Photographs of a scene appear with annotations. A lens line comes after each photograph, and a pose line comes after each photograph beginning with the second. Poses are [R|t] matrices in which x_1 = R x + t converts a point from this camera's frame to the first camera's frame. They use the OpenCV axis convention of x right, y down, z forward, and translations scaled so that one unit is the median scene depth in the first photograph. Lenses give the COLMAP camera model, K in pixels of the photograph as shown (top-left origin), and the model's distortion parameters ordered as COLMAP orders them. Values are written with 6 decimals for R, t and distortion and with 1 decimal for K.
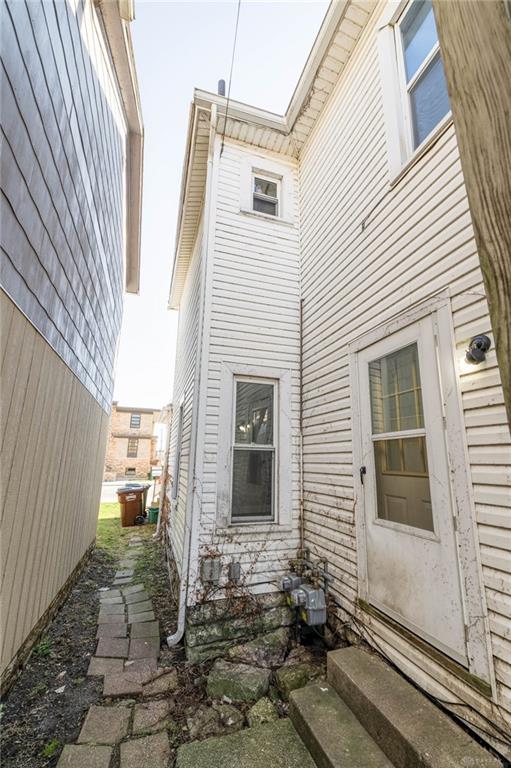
lens RADIAL K [[323.1, 0, 255.5], [0, 323.1, 384.0], [0, 0, 1]] dist [-0.000315, -0.000308]
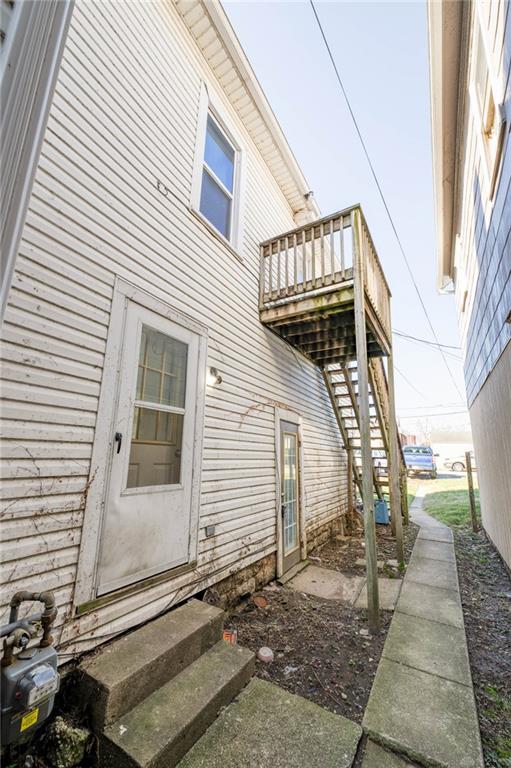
lens RADIAL K [[299.8, 0, 255.5], [0, 299.8, 384.0], [0, 0, 1]] dist [-0.000674, -0.000250]
pose [[-0.654726, 0.137328, 0.743287, -0.578293], [-0.215197, 0.908796, -0.357464, 0.398162], [-0.724585, -0.393994, -0.565459, 1.433056]]
